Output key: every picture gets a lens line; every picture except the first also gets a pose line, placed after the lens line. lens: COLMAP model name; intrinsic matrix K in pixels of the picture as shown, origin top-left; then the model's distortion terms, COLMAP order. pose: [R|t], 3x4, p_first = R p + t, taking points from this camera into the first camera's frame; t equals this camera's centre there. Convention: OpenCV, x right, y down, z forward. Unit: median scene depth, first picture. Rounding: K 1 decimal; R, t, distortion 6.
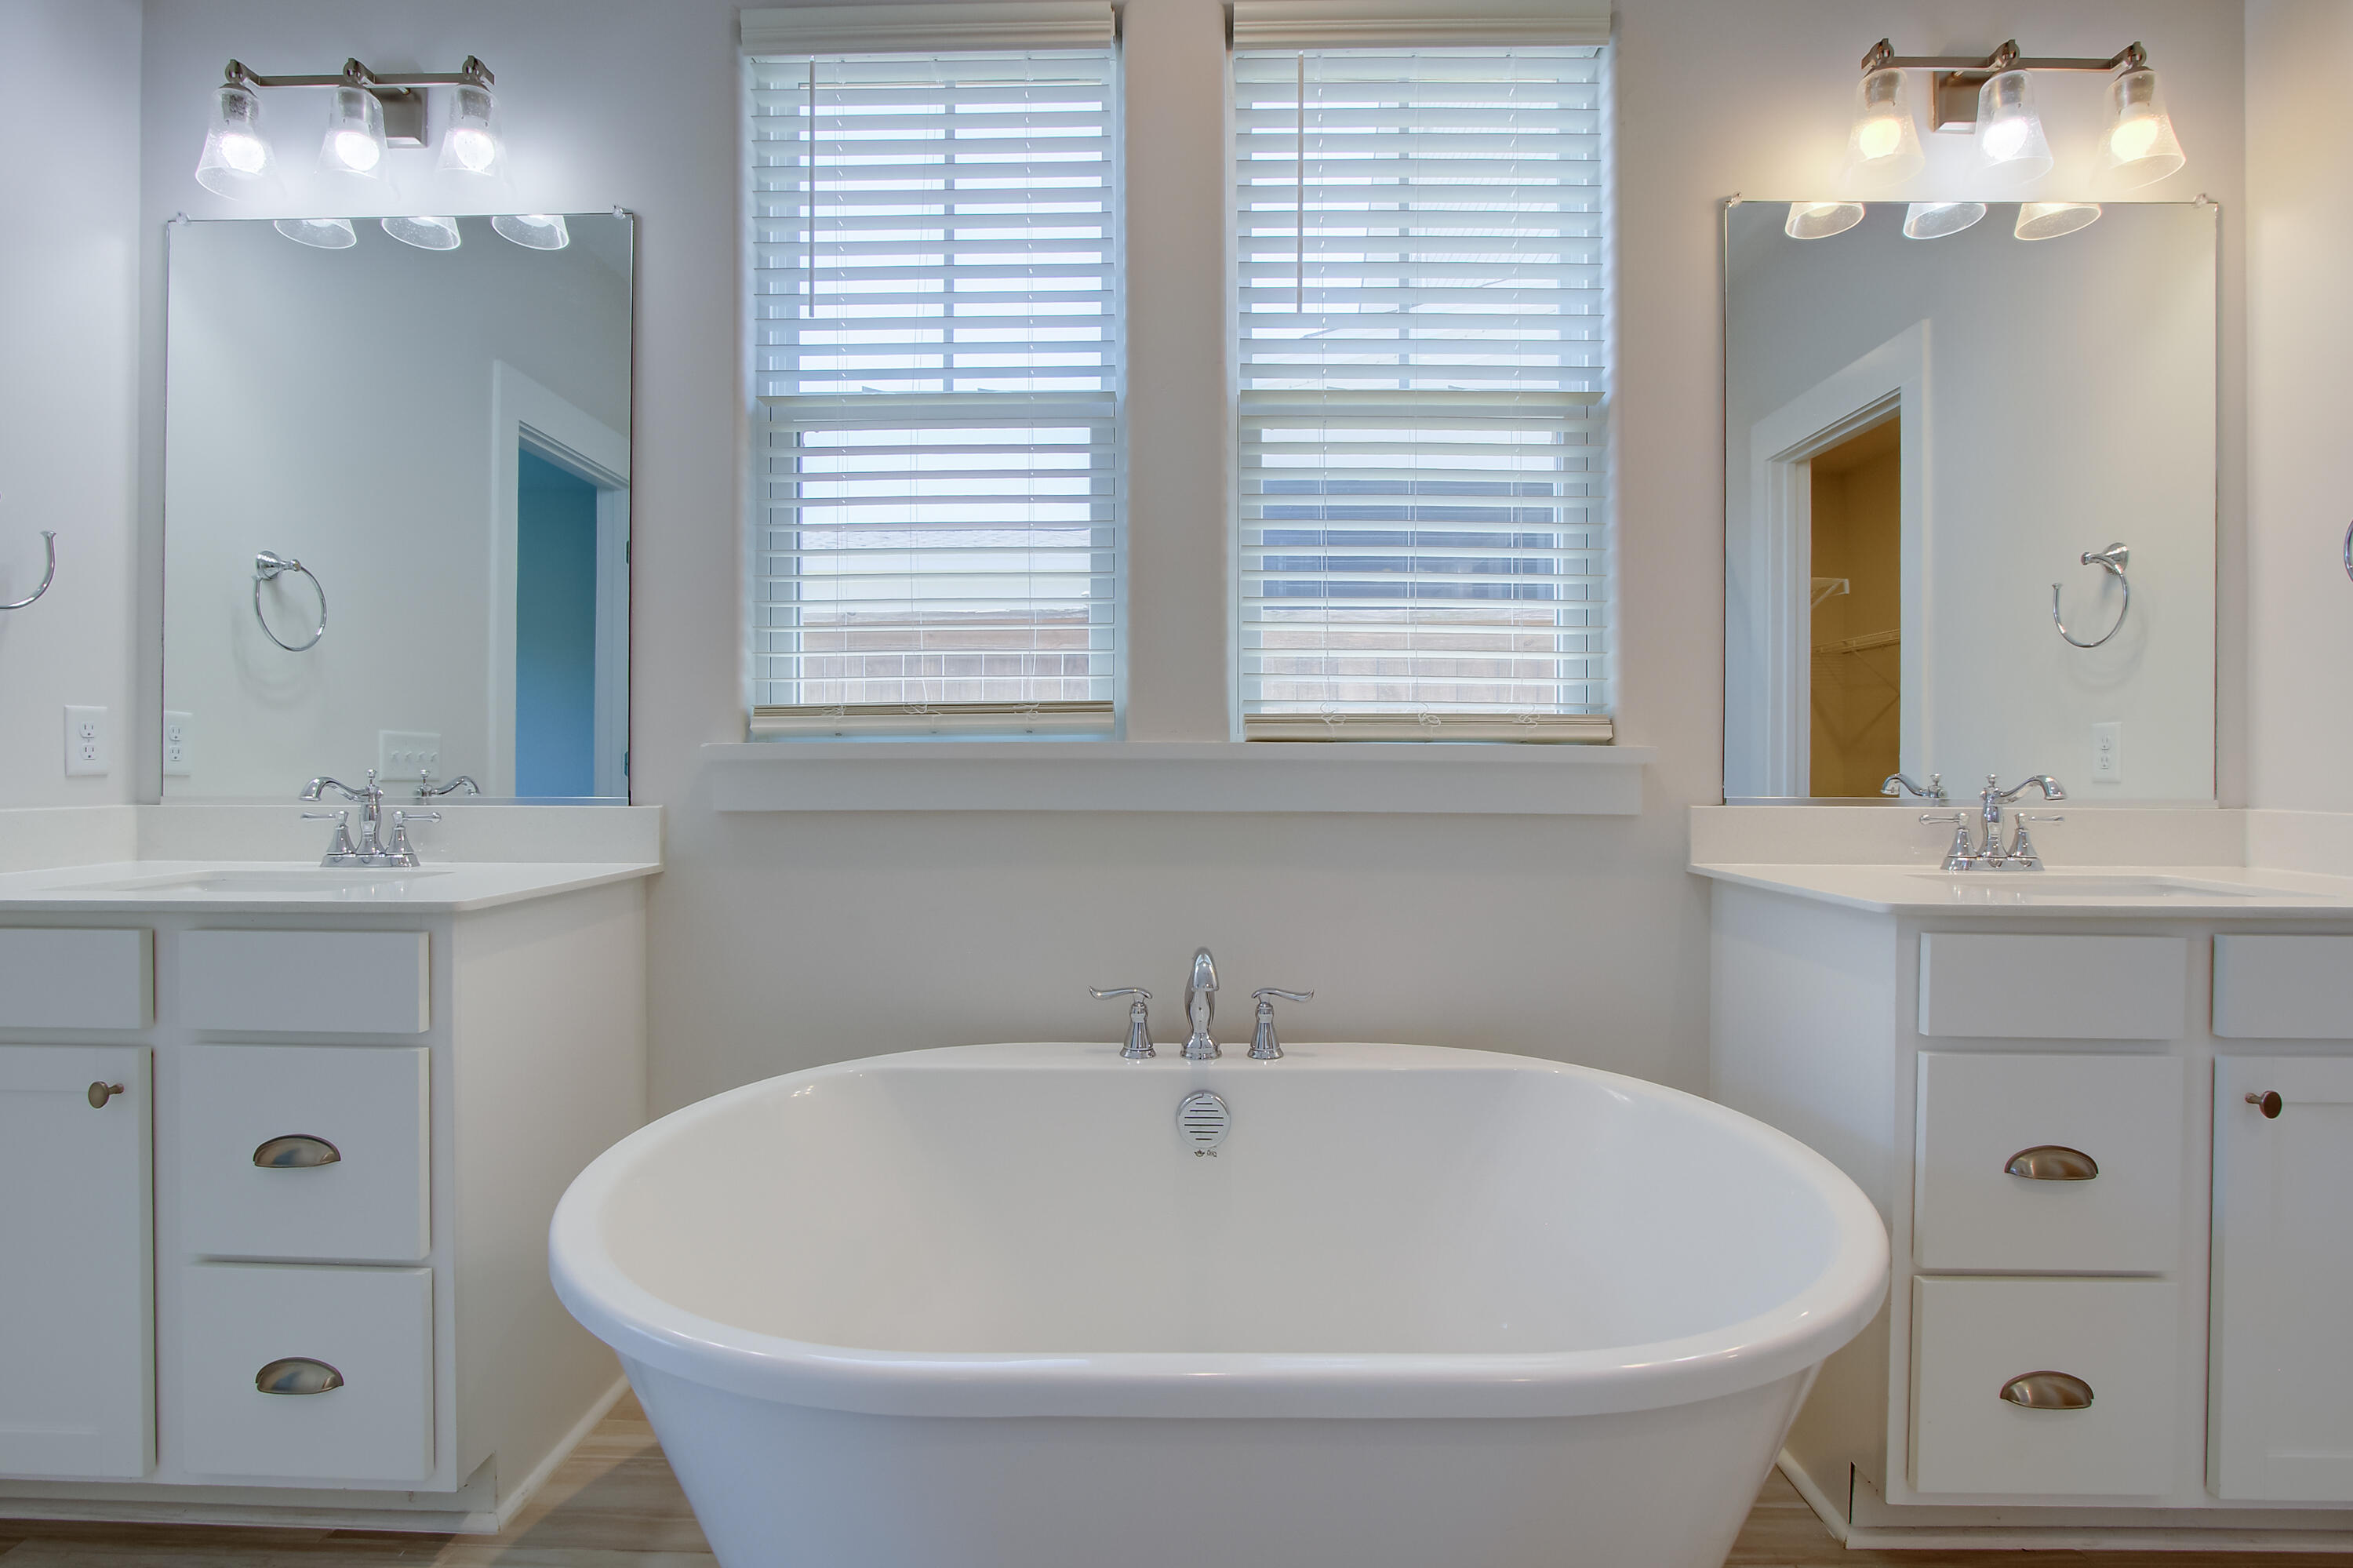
lens RADIAL K [[1106.5, 0, 1176.5], [0, 1106.5, 784.0], [0, 0, 1]] dist [0.001815, 0.000161]
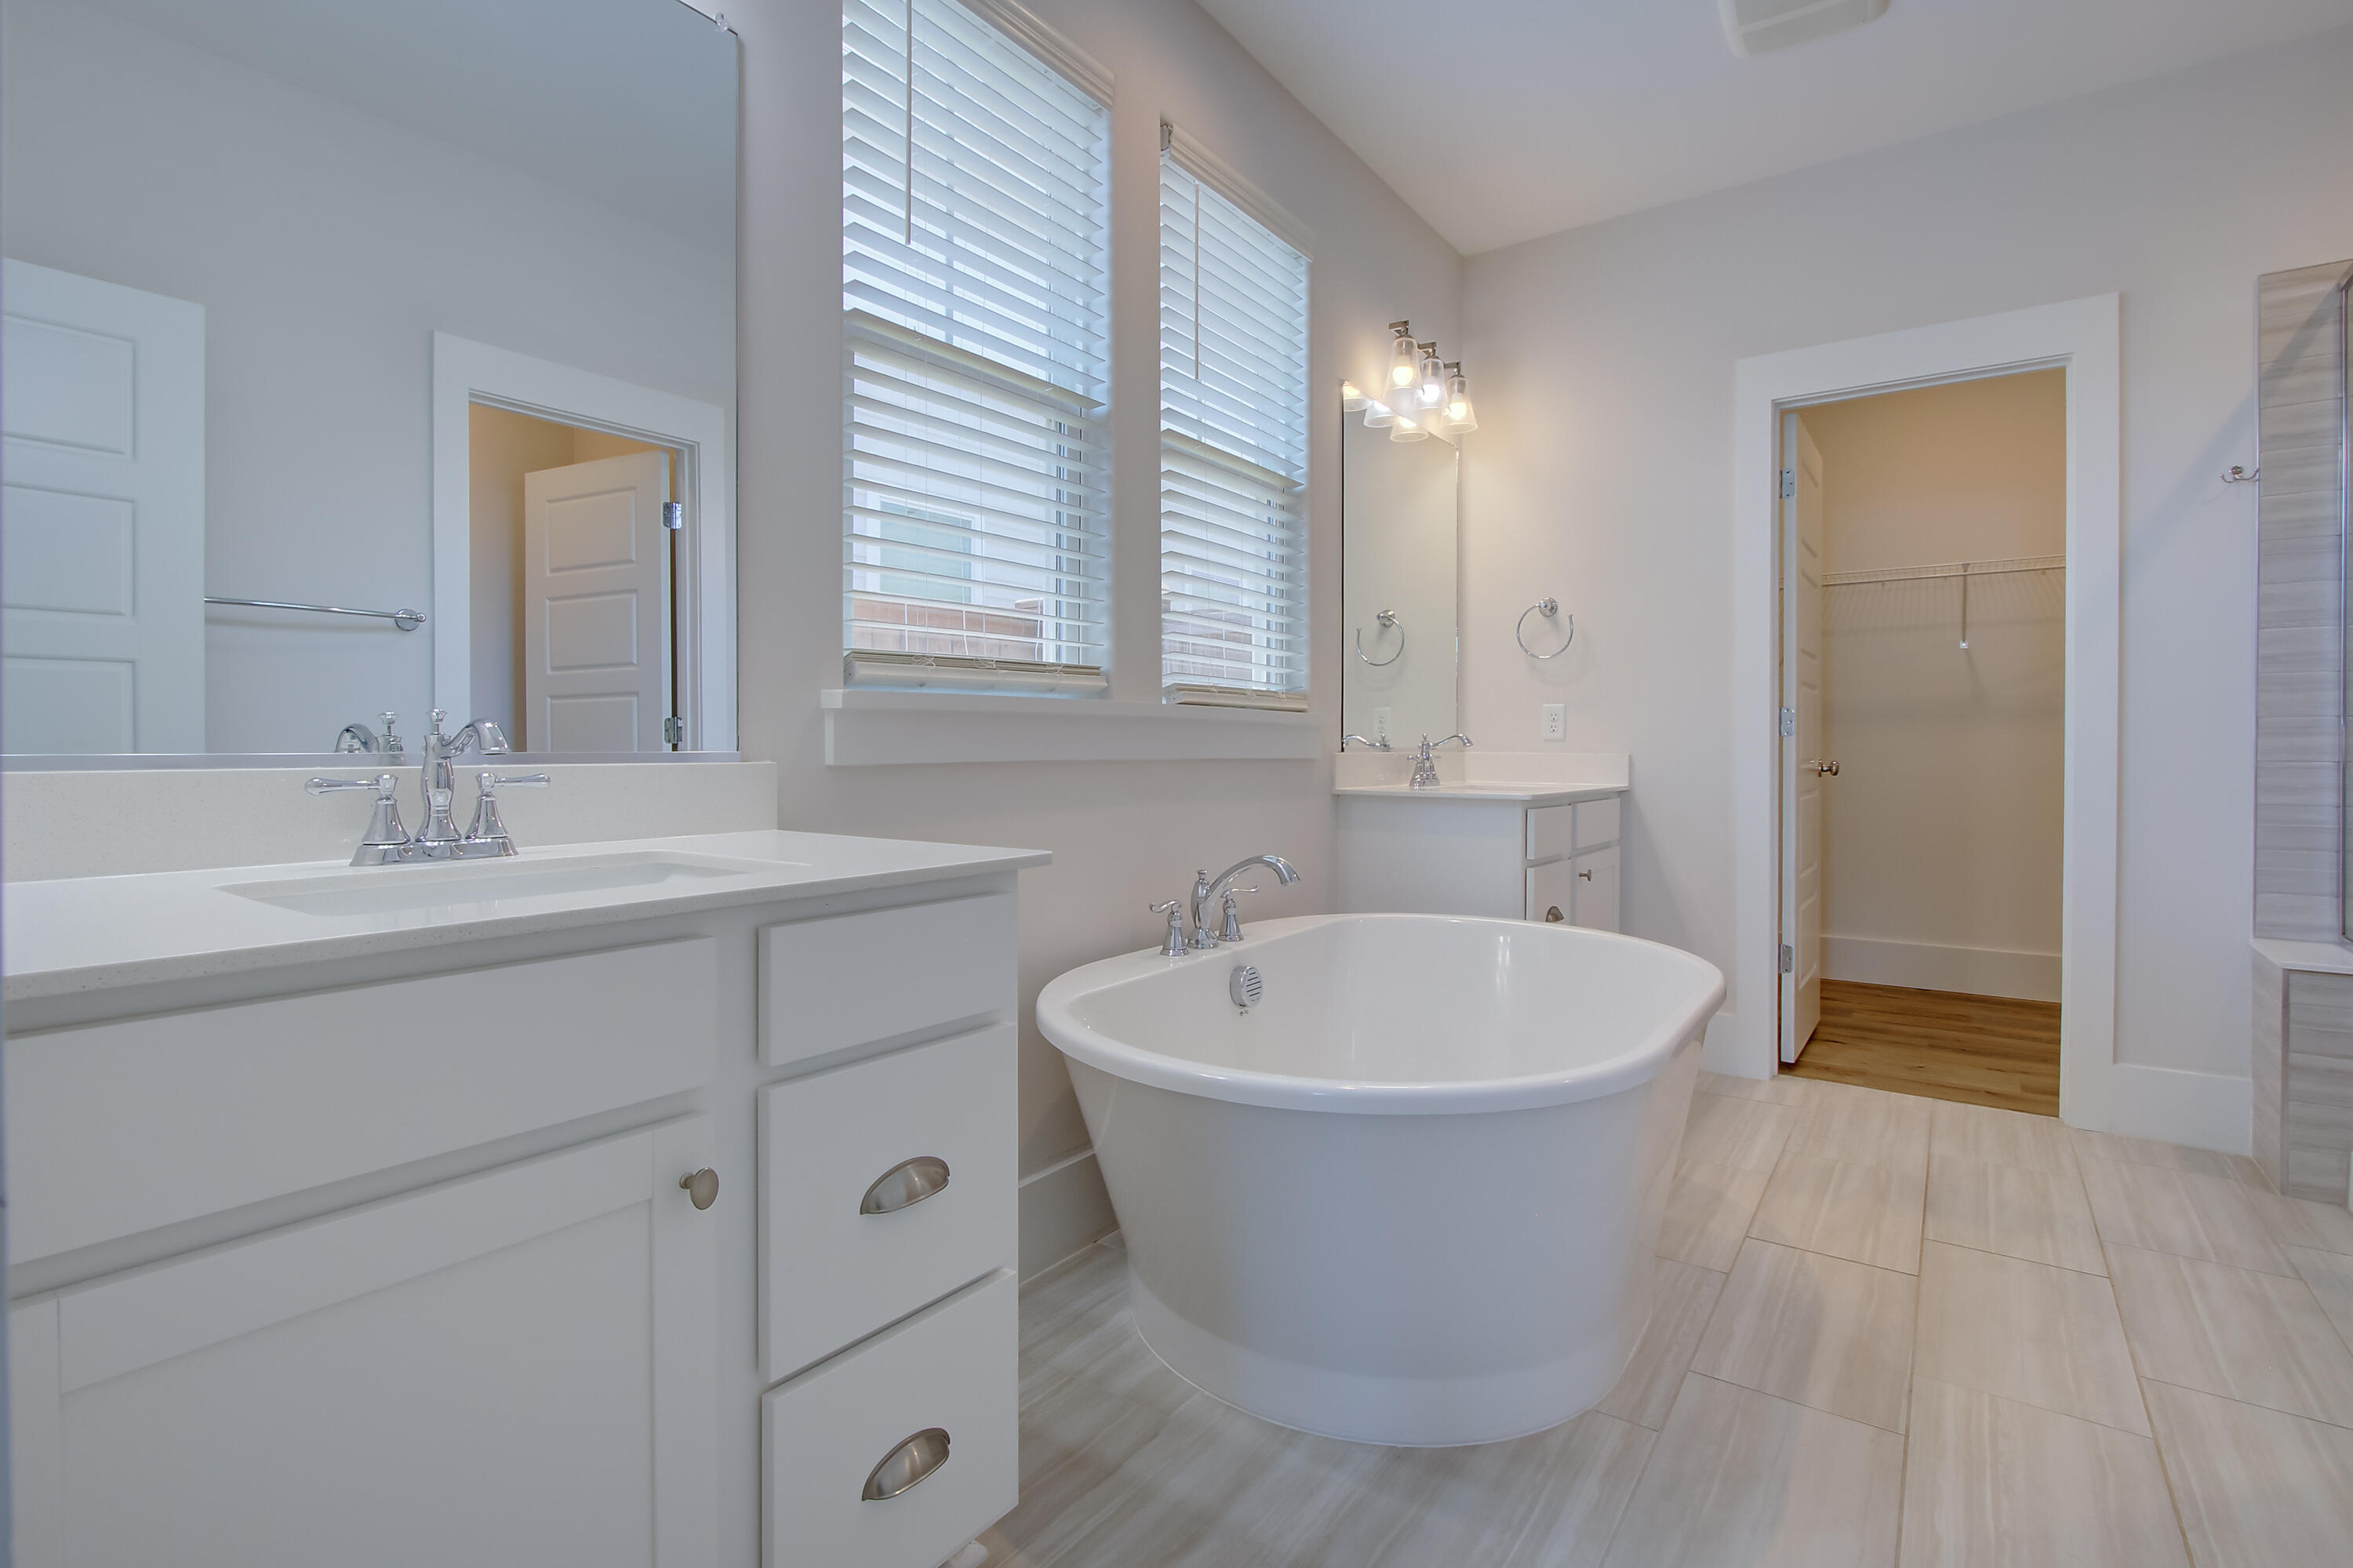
lens RADIAL K [[1109.4, 0, 1153.6], [0, 1109.4, 750.4], [0, 0, 1]] dist [-0.014989, 0.000480]
pose [[0.573750, -0.006214, 0.819007, -1.009199], [-0.000011, 0.999971, 0.007595, 0.005629], [-0.819031, -0.004367, 0.573733, 0.287909]]
